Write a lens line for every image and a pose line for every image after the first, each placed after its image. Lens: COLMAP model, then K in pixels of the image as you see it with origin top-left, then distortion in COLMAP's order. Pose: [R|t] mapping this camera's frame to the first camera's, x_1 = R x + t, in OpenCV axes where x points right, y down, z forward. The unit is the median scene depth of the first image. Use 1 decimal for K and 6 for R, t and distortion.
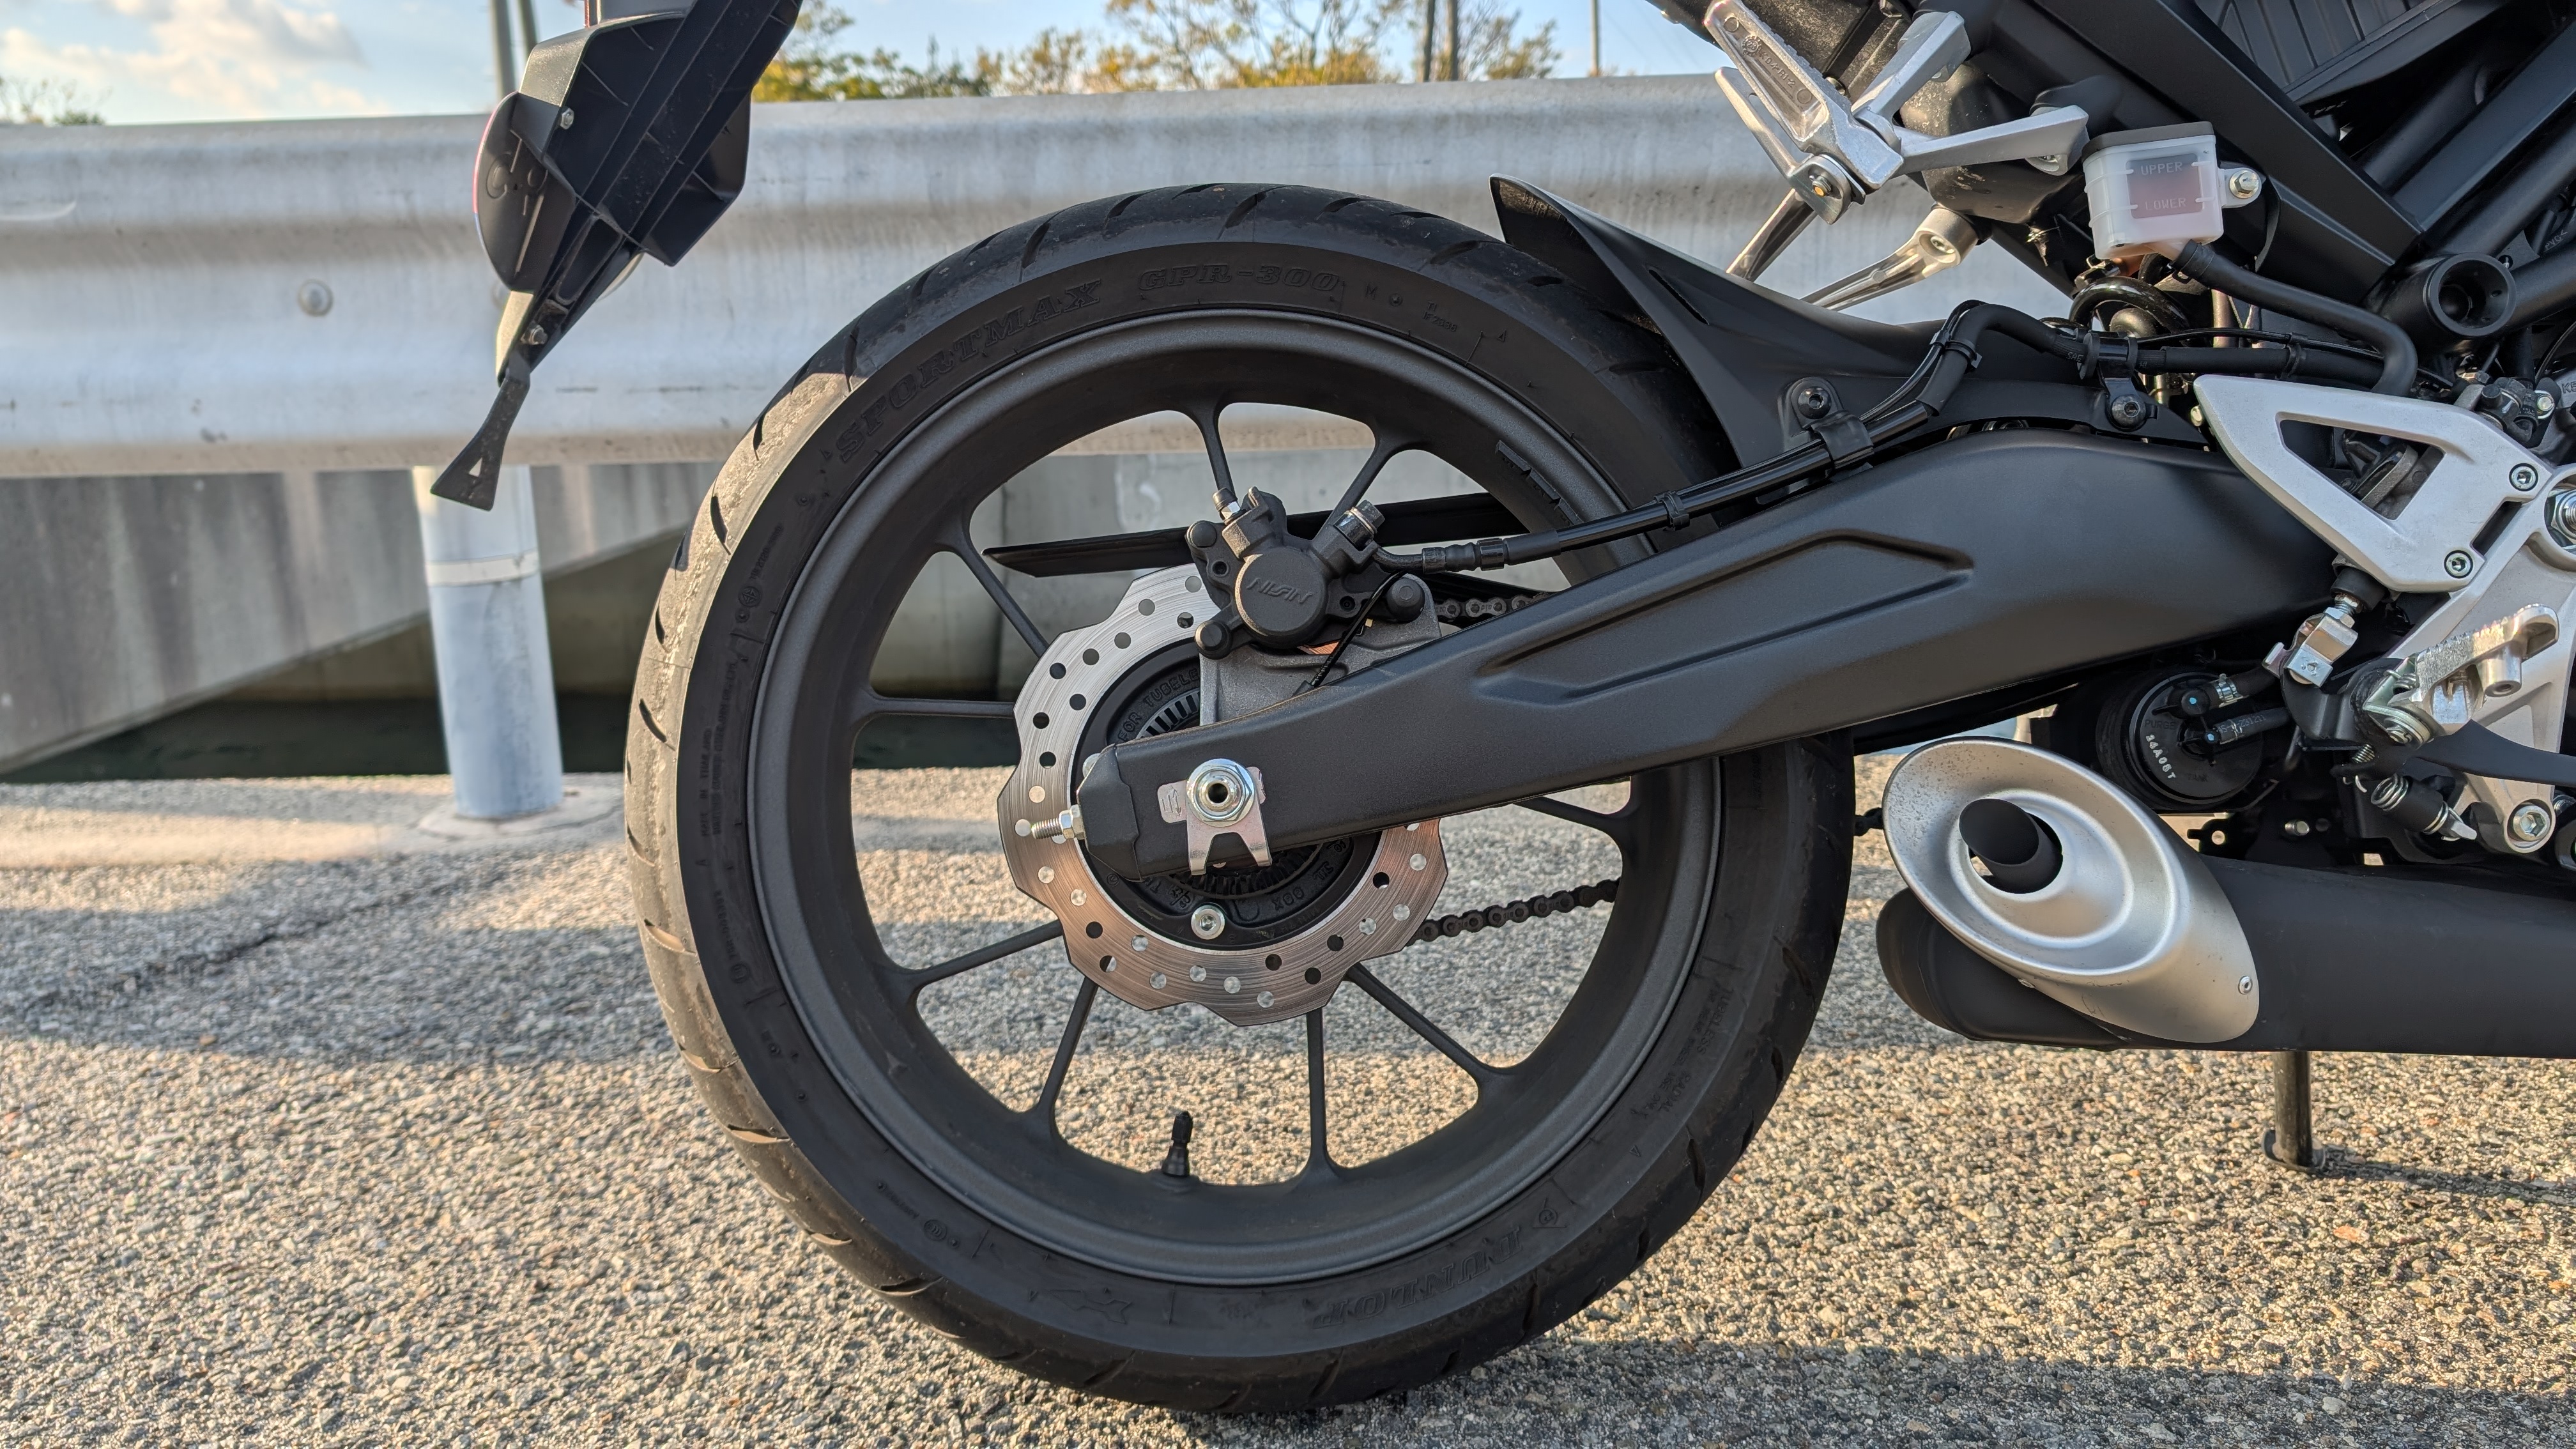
lens RADIAL K [[1808.0, 0, 1288.0], [0, 1808.0, 724.5], [0, 0, 1]] dist [0.001204, 0.000033]
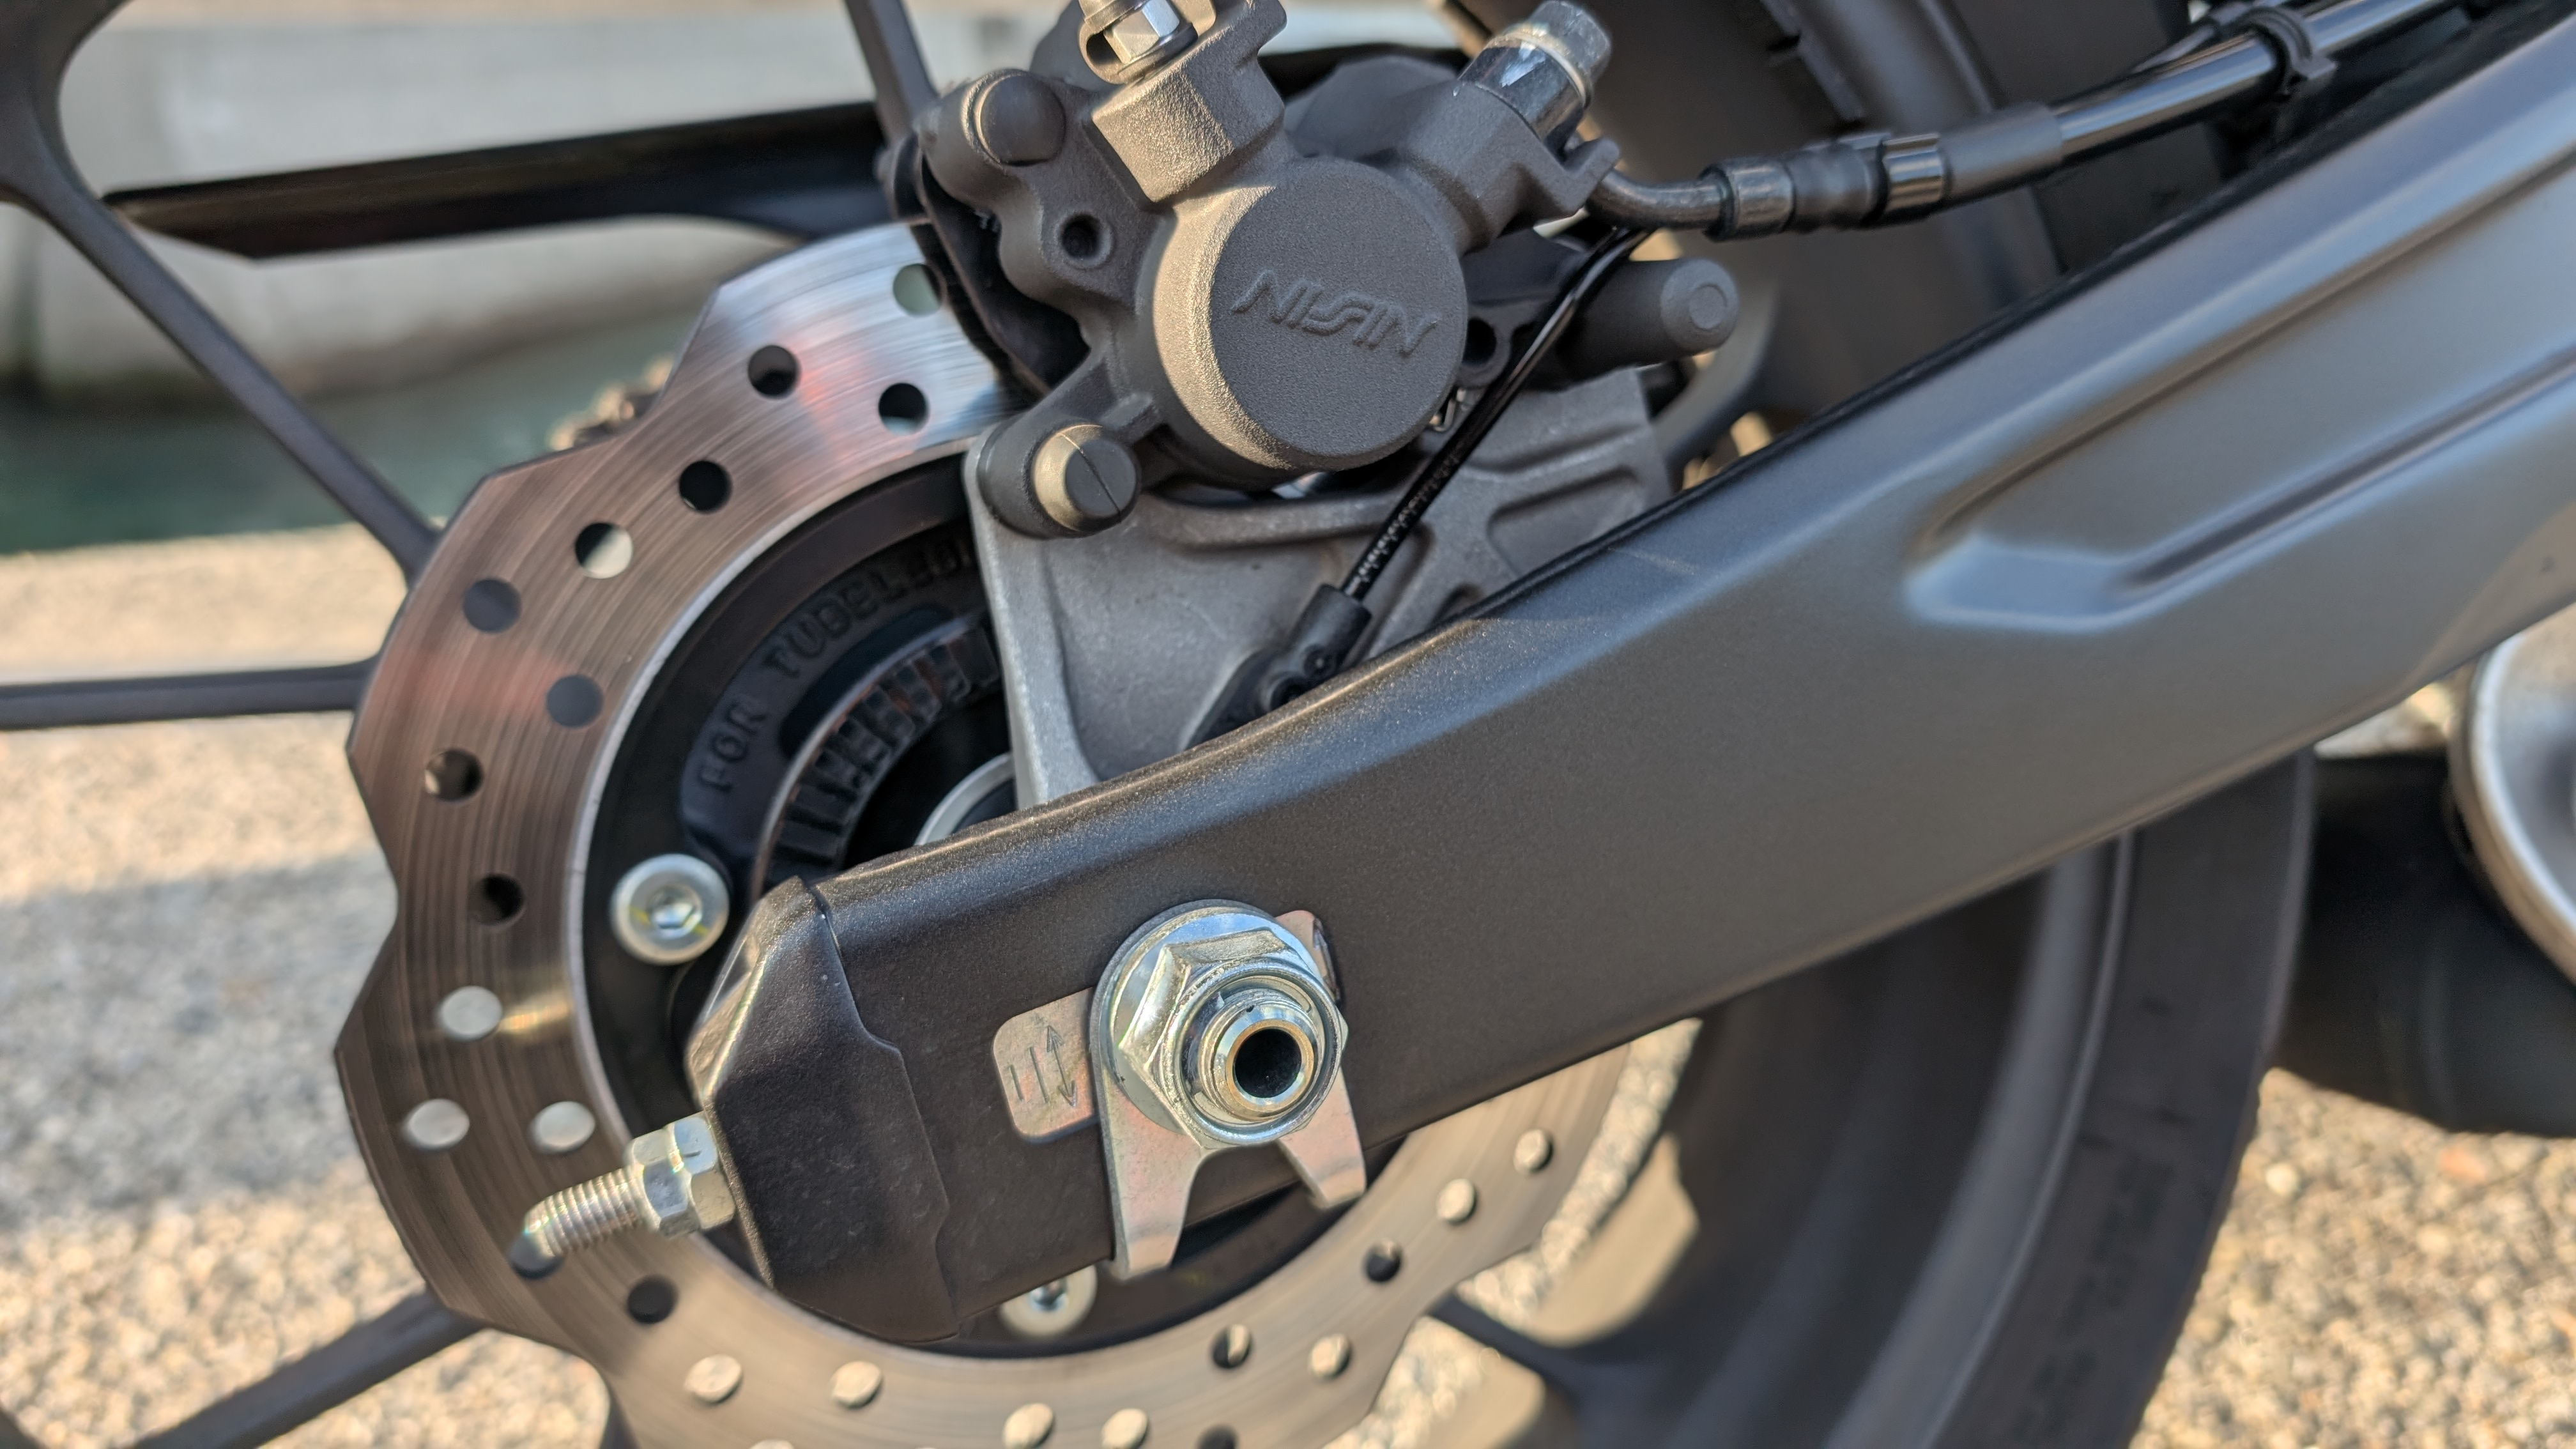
lens RADIAL K [[1925.4, 0, 1288.0], [0, 1925.4, 724.5], [0, 0, 1]] dist [-0.005166, -0.000894]
pose [[0.917722, -0.119469, 0.378830, -0.137194], [0.051743, 0.981528, 0.184189, -0.065284], [-0.393838, -0.149432, 0.906952, 0.700734]]
